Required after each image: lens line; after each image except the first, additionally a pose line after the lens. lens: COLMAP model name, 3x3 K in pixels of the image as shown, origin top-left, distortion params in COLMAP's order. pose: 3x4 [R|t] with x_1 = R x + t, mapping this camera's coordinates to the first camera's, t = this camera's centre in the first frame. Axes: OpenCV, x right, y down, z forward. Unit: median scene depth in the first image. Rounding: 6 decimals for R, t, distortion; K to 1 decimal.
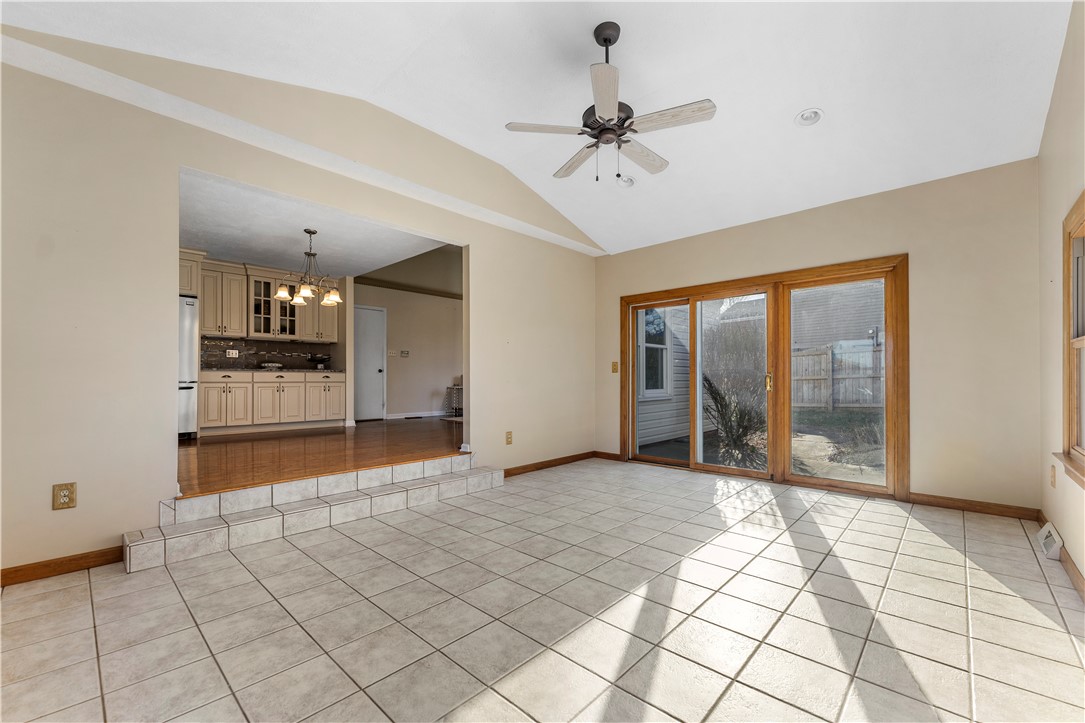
lens RADIAL K [[441.9, 0, 540.8], [0, 441.9, 374.8], [0, 0, 1]] dist [-0.001229, -0.000097]
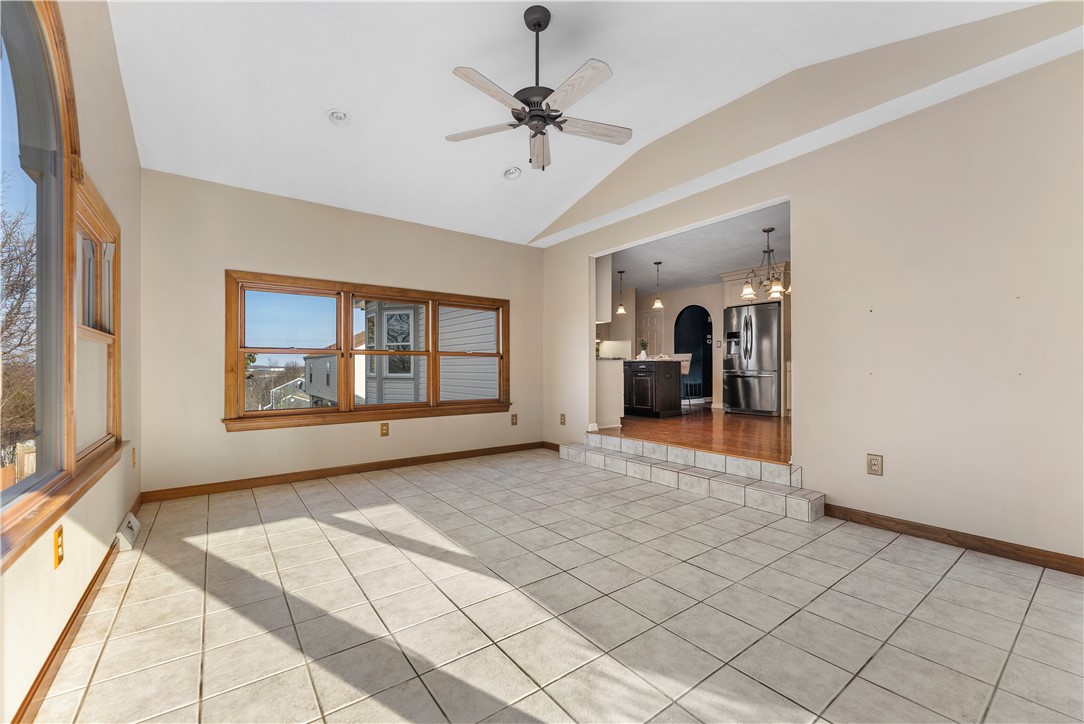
lens RADIAL K [[441.1, 0, 542.0], [0, 441.1, 362.0], [0, 0, 1]] dist [-0.000043, 0.000006]
pose [[-0.173834, -0.012623, -0.984694, 0.923212], [0.010949, 0.999831, -0.014750, 0.006205], [0.984714, -0.013345, -0.173666, 0.977529]]
